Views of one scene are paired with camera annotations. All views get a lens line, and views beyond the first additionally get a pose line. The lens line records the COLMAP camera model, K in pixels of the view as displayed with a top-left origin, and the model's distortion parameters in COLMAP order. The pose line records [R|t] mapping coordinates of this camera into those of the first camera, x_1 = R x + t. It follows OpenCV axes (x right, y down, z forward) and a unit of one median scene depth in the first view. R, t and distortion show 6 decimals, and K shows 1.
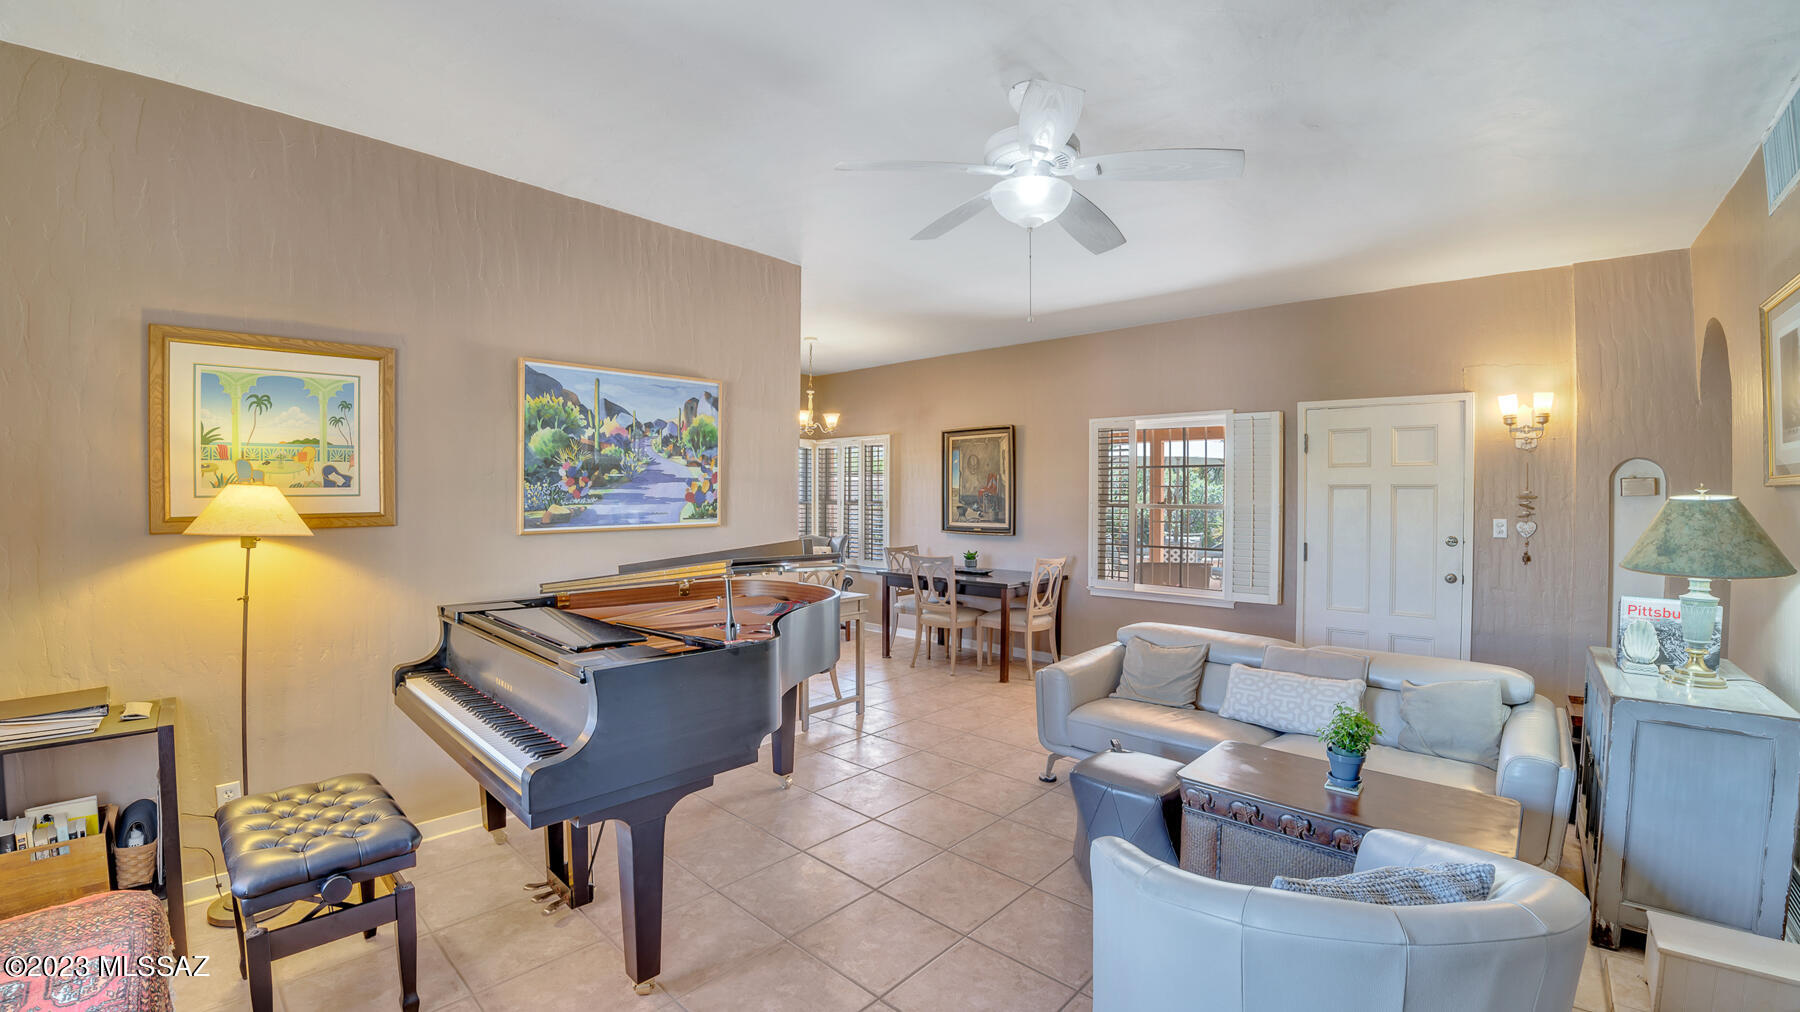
lens RADIAL K [[704.5, 0, 905.1], [0, 704.5, 495.8], [0, 0, 1]] dist [-0.034080, -0.000227]
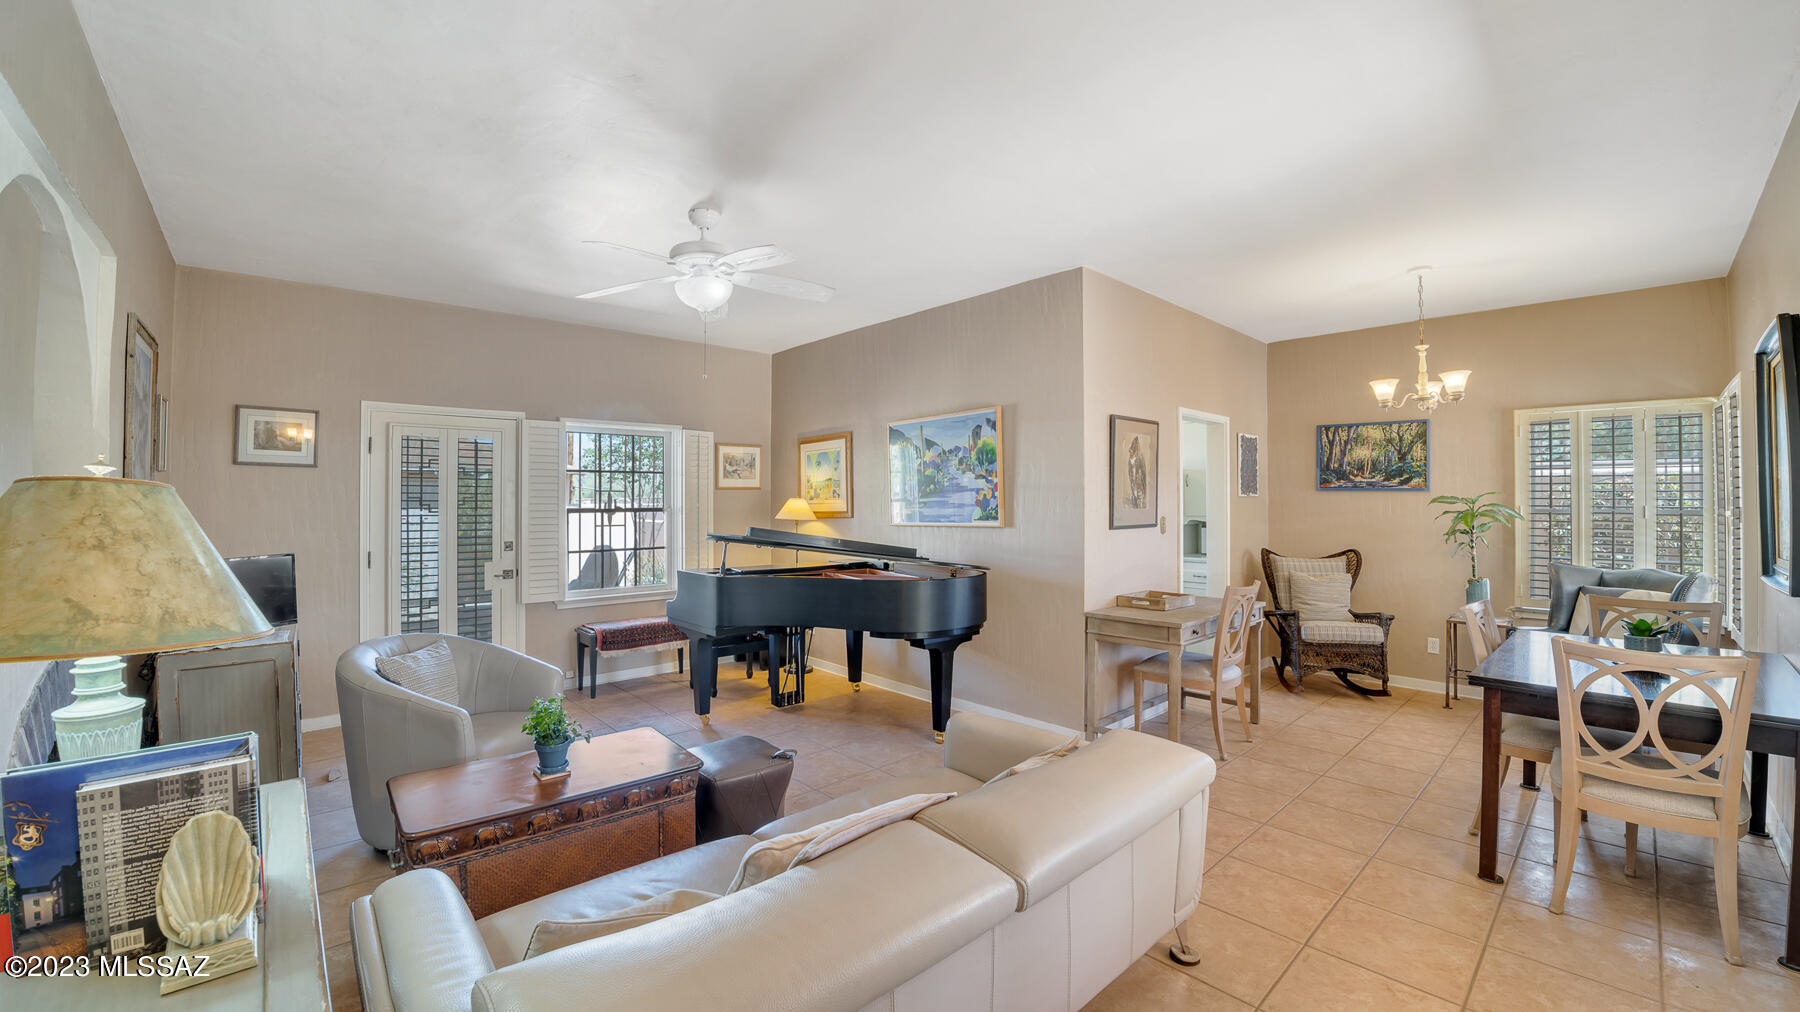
lens RADIAL K [[704.5, 0, 905.7], [0, 704.5, 499.9], [0, 0, 1]] dist [-0.034080, -0.000227]
pose [[-0.068287, -0.007785, -0.997635, 0.628827], [0.003336, 0.999962, -0.008032, 0.003759], [0.997660, -0.003877, -0.068258, 0.615379]]
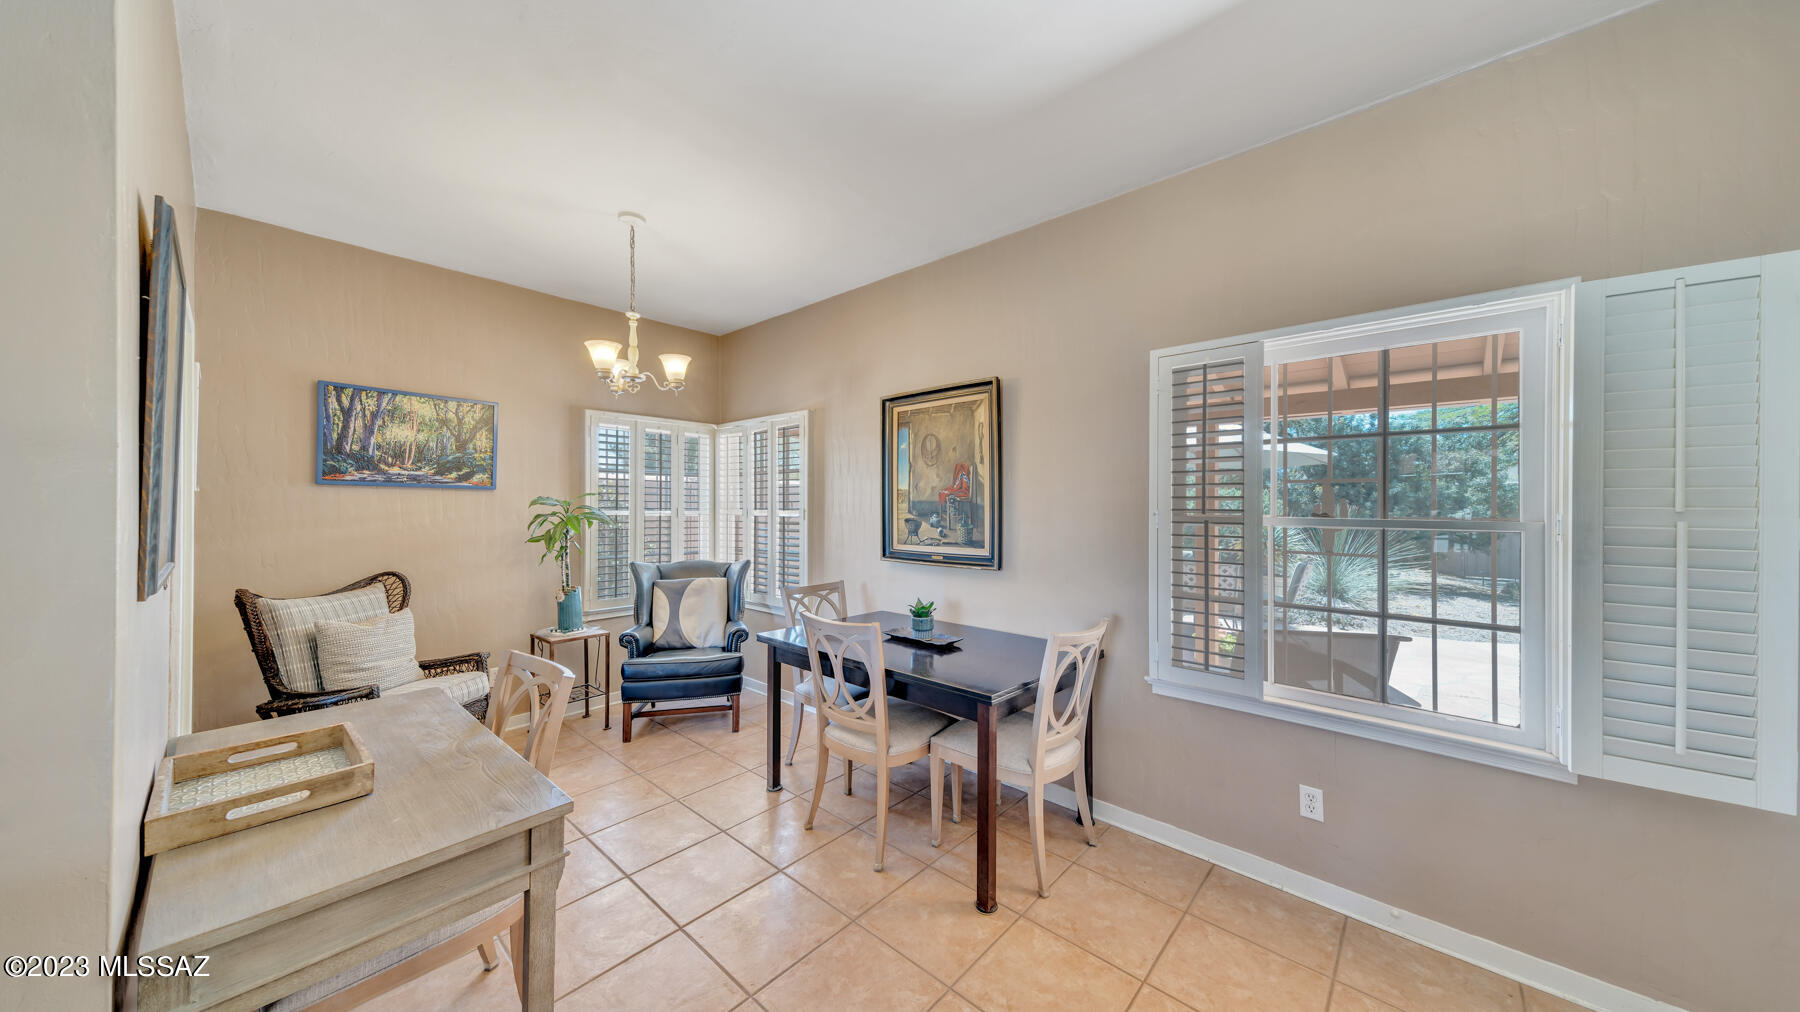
lens RADIAL K [[606.9, 0, 899.9], [0, 606.9, 504.1], [0, 0, 1]] dist [0.002634, 0.000060]
pose [[0.999953, -0.001297, 0.009580, 0.079160], [0.001340, 0.999989, -0.004488, 0.005304], [-0.009574, 0.004501, 0.999944, 0.581788]]
